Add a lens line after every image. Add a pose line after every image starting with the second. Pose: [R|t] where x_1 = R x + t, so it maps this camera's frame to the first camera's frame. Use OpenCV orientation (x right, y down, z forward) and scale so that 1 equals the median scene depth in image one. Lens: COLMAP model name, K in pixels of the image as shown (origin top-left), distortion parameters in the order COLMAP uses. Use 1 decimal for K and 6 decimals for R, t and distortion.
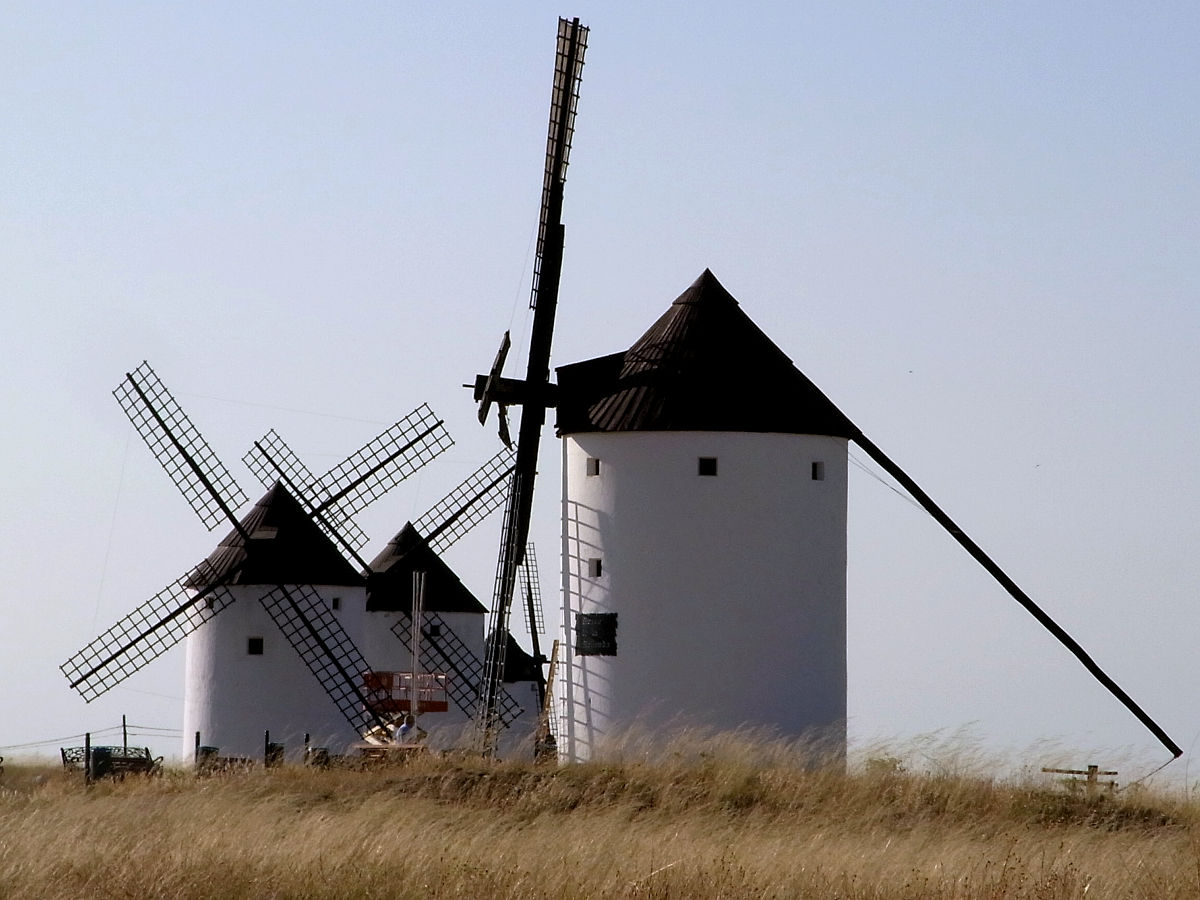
lens RADIAL K [[6053.1, 0, 600.2], [0, 6053.1, 450.0], [0, 0, 1]] dist [0.623565, 0.000000]
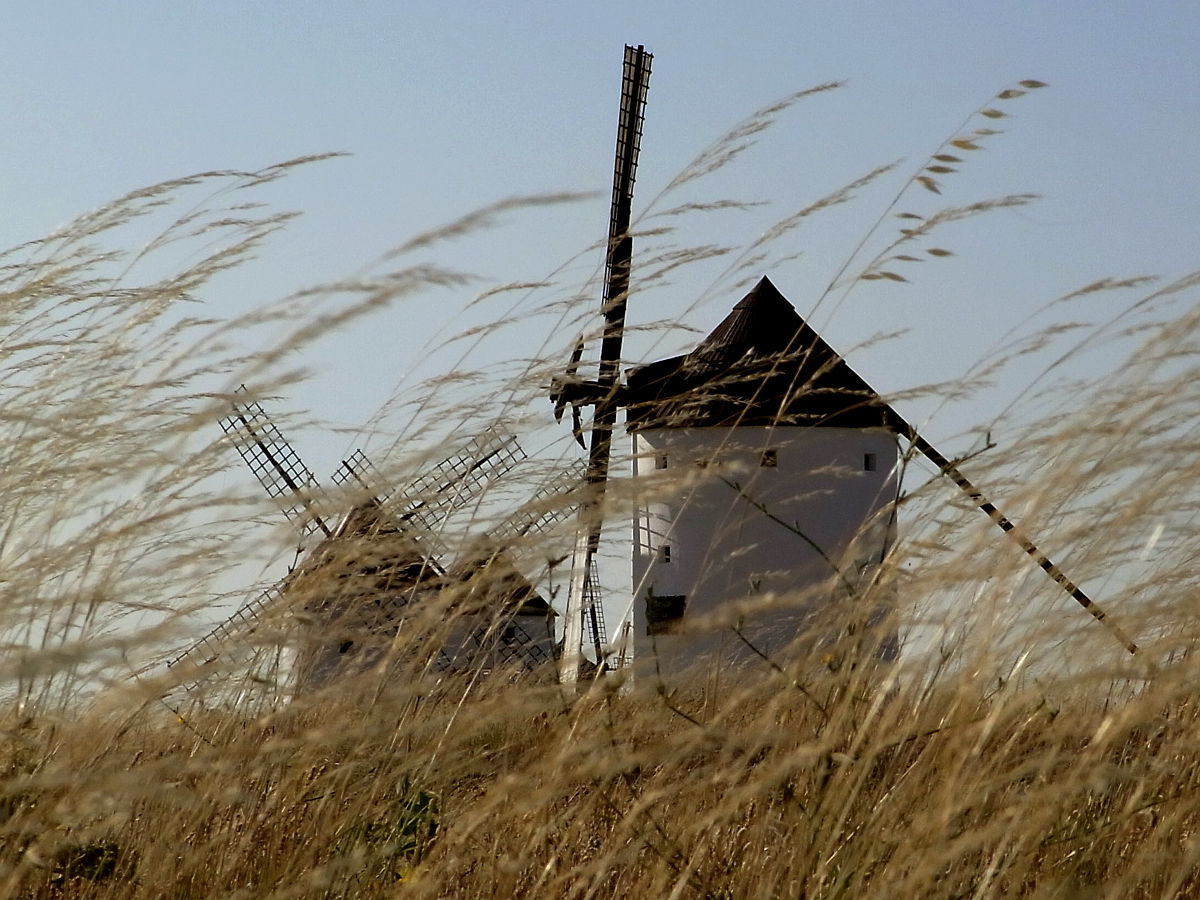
lens RADIAL K [[4676.4, 0, 600.2], [0, 4676.4, 450.4], [0, 0, 1]] dist [-0.166882, 0.000000]
pose [[0.999881, -0.012811, 0.008634, -0.019168], [0.013231, 0.998636, -0.050500, 0.042570], [-0.007976, 0.050609, 0.998687, 0.171565]]
